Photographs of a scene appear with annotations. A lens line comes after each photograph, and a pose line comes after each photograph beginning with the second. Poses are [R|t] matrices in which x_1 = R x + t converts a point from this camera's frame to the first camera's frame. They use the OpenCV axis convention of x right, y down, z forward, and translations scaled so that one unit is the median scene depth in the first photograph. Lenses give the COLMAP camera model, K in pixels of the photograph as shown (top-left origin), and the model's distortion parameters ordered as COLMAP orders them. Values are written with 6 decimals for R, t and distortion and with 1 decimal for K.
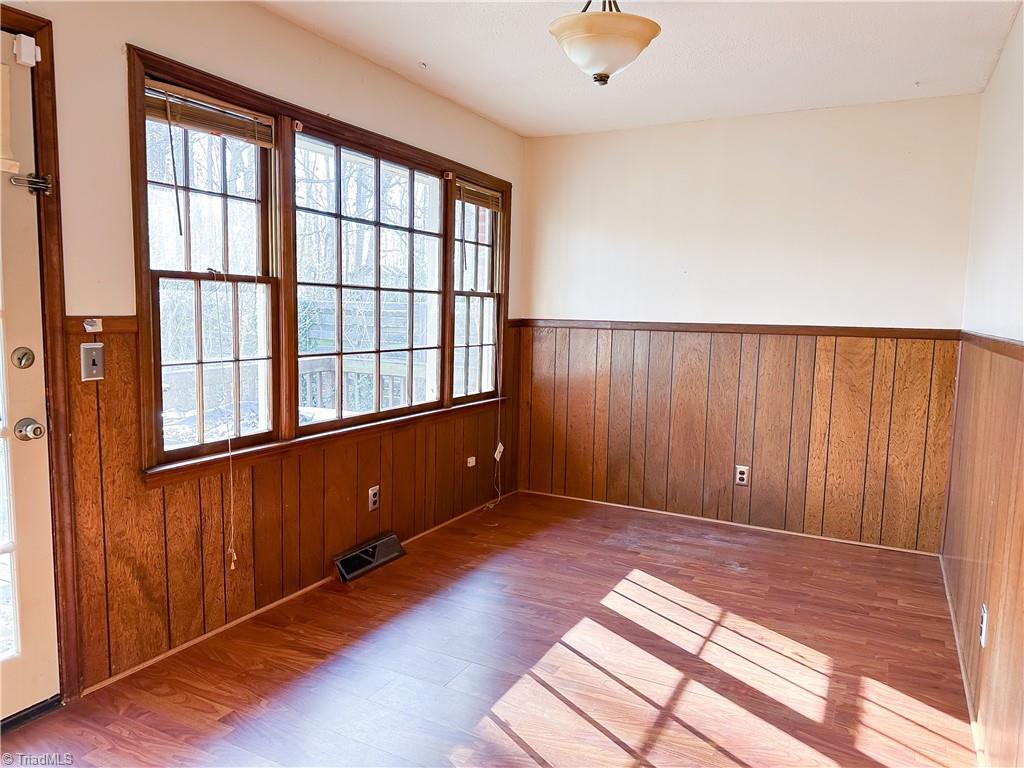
lens RADIAL K [[715.6, 0, 505.8], [0, 715.6, 379.8], [0, 0, 1]] dist [0.003896, -0.020772]
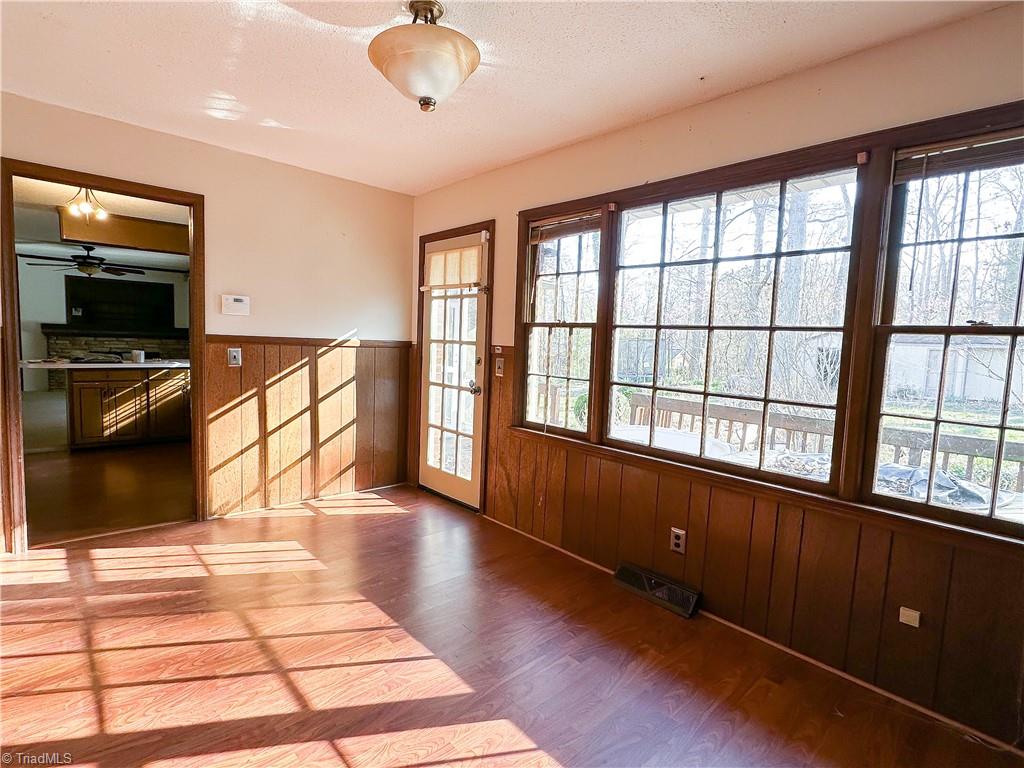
lens RADIAL K [[515.3, 0, 517.0], [0, 515.3, 381.6], [0, 0, 1]] dist [-0.005930, 0.000478]
pose [[-0.328771, 0.036774, -0.943693, 0.864176], [-0.143098, 0.985765, 0.088267, -0.125412], [0.933505, 0.164060, -0.318829, 1.542613]]
